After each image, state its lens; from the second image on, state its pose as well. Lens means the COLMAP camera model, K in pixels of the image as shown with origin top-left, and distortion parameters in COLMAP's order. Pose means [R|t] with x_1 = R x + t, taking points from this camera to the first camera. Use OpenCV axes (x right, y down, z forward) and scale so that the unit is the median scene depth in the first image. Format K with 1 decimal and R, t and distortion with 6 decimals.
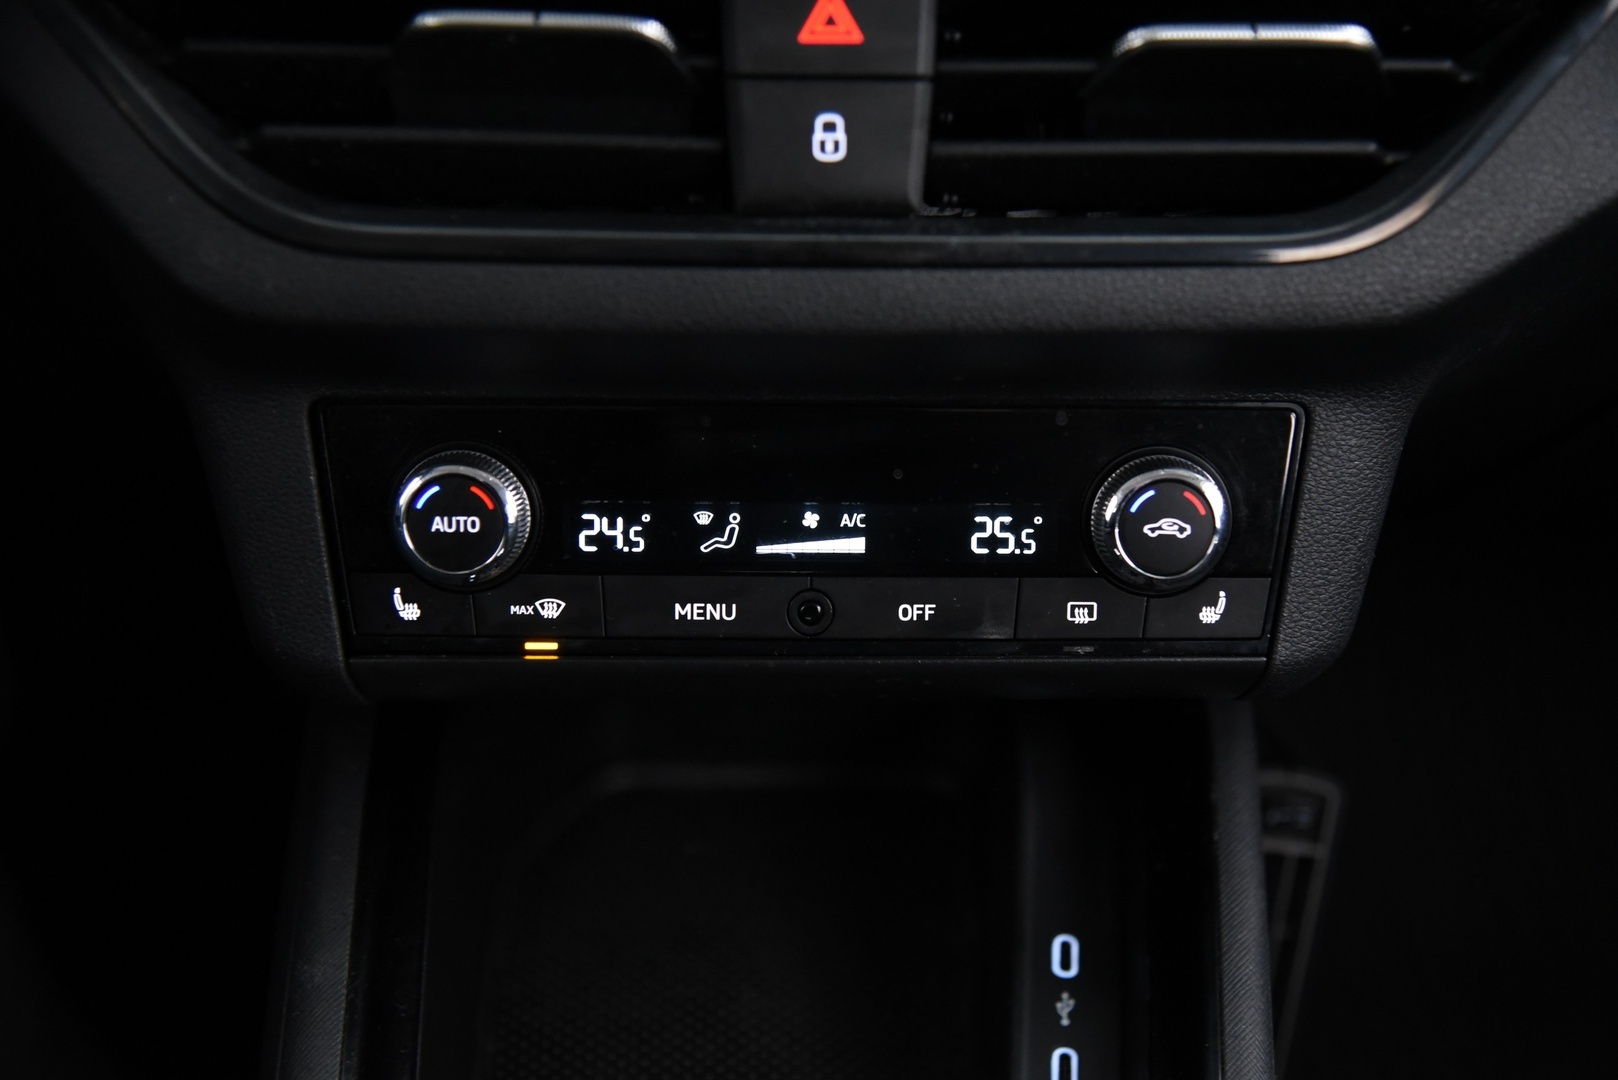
lens RADIAL K [[2161.4, 0, 809.0], [0, 2161.4, 540.0], [0, 0, 1]] dist [0.113284, -0.015904]
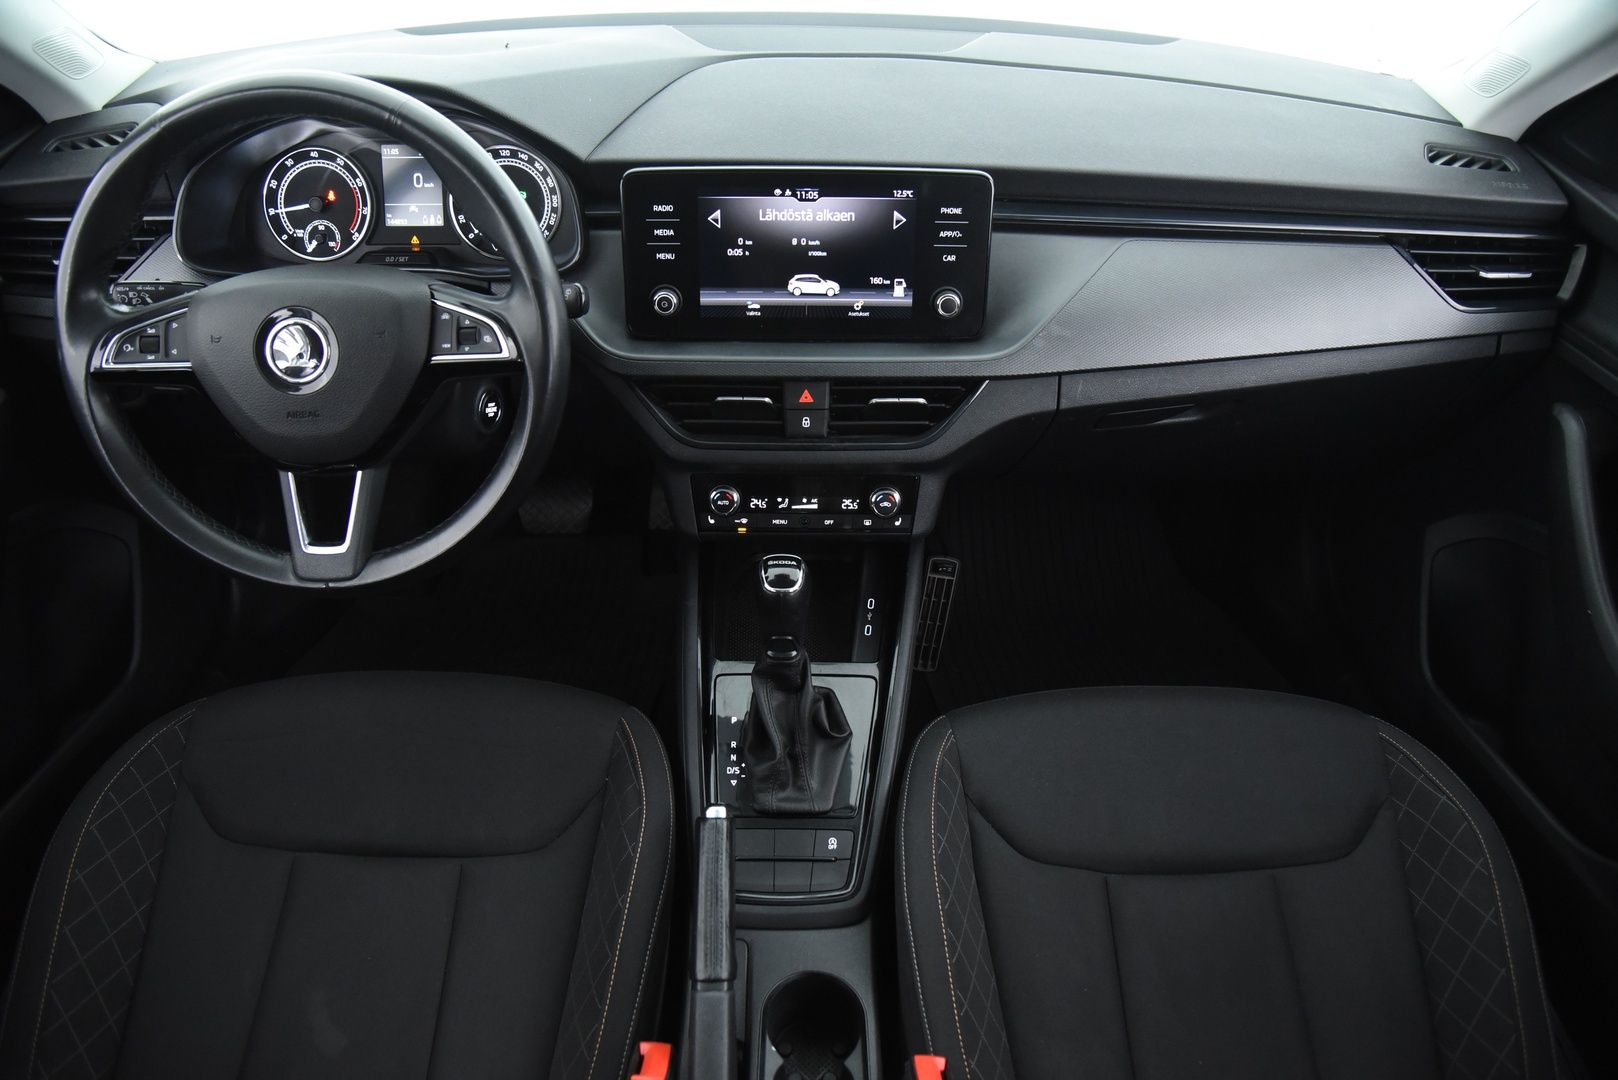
lens RADIAL K [[1153.3, 0, 809.0], [0, 1153.3, 540.0], [0, 0, 1]] dist [-0.124419, 0.073058]
pose [[0.999122, 0.006981, -0.041300, 0.105213], [-0.002524, 0.994253, 0.107023, -0.177536], [0.041810, -0.106825, 0.993398, -1.286589]]
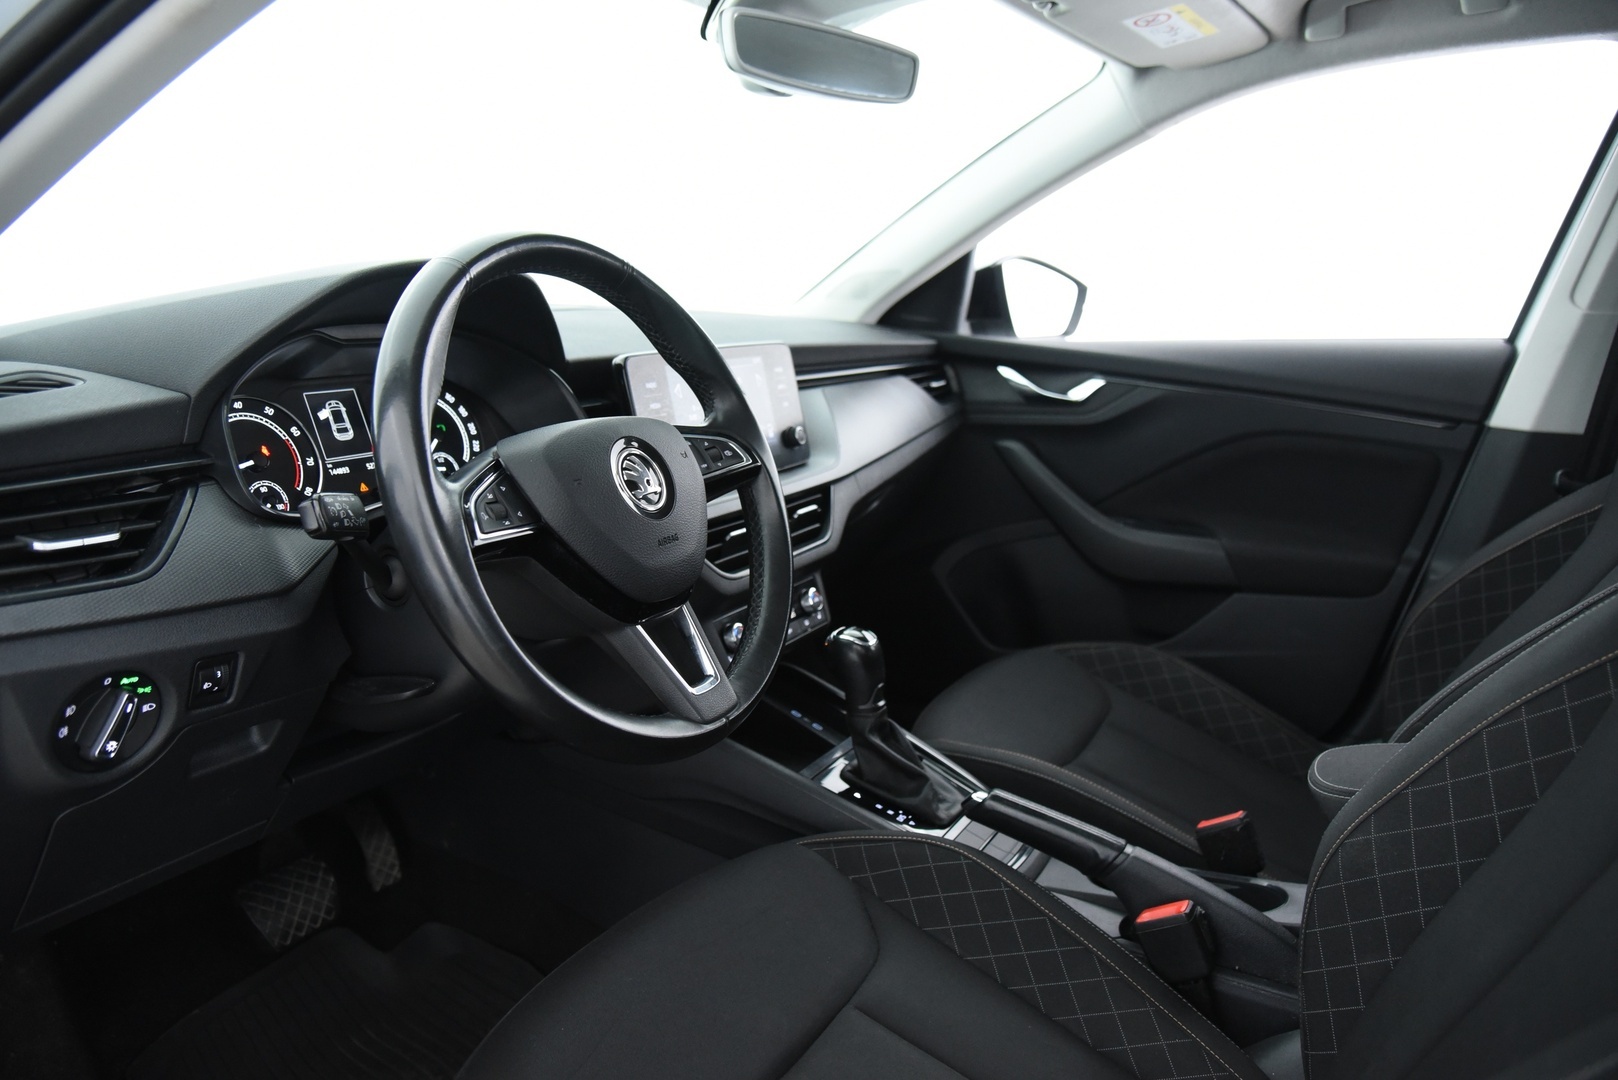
lens RADIAL K [[1153.3, 0, 809.0], [0, 1153.3, 540.0], [0, 0, 1]] dist [-0.124419, 0.073058]
pose [[0.524184, -0.209044, 0.825549, -2.106041], [0.442339, 0.895210, -0.054180, 0.008401], [-0.727714, 0.393573, 0.561723, -0.624022]]
